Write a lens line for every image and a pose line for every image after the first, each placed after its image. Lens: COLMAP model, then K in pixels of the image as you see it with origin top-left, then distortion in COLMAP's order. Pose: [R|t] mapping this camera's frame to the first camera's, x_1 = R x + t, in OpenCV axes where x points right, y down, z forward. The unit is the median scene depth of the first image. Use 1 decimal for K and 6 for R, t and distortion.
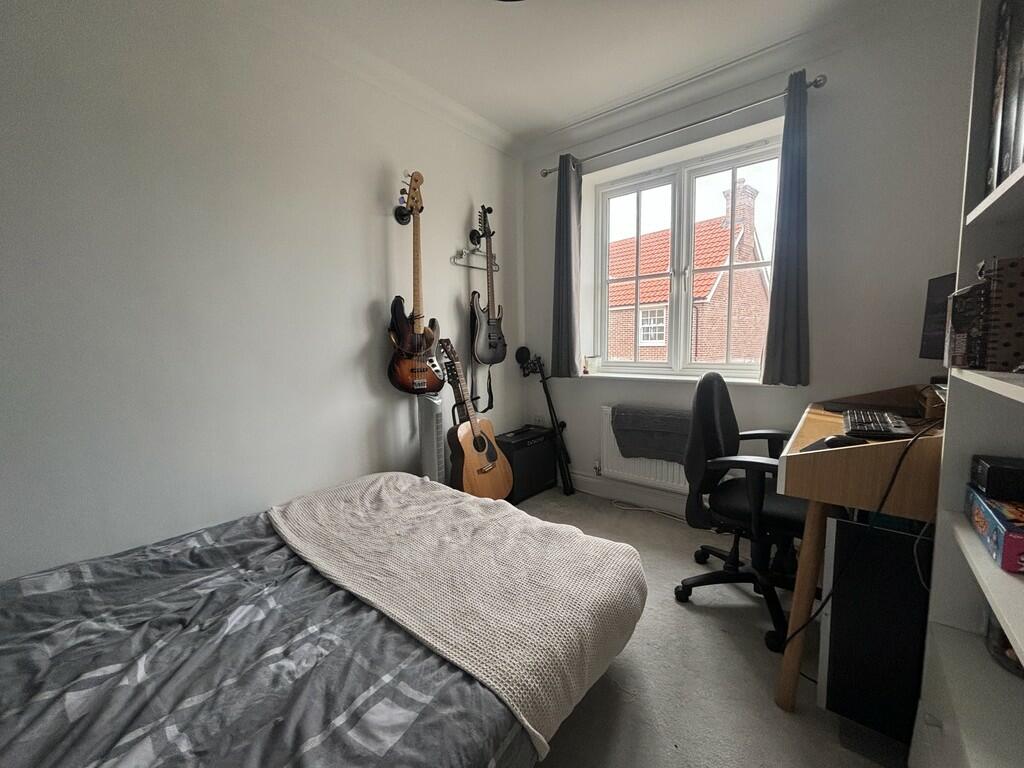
lens RADIAL K [[413.2, 0, 509.3], [0, 413.2, 382.6], [0, 0, 1]] dist [-0.000691, -0.000344]
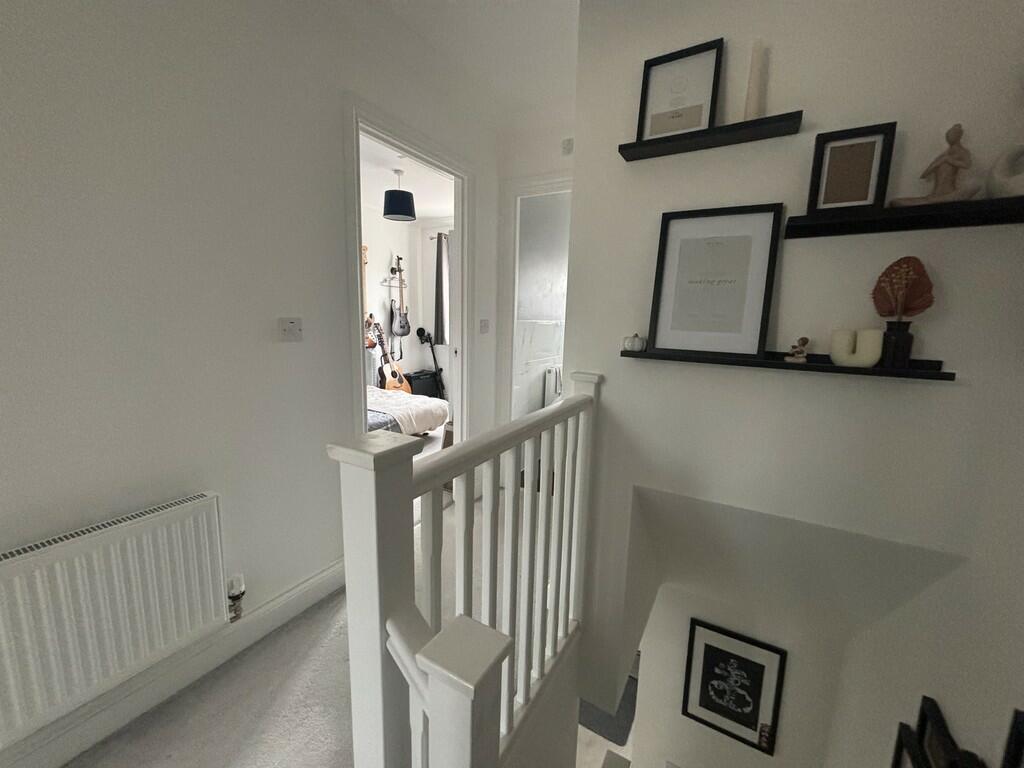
lens RADIAL K [[413.2, 0, 509.3], [0, 413.2, 382.6], [0, 0, 1]] dist [-0.000691, -0.000344]
pose [[0.986988, 0.014650, 0.160122, 0.154408], [-0.024055, 0.998087, 0.056954, 0.051474], [-0.158981, -0.060065, 0.985453, -1.055272]]
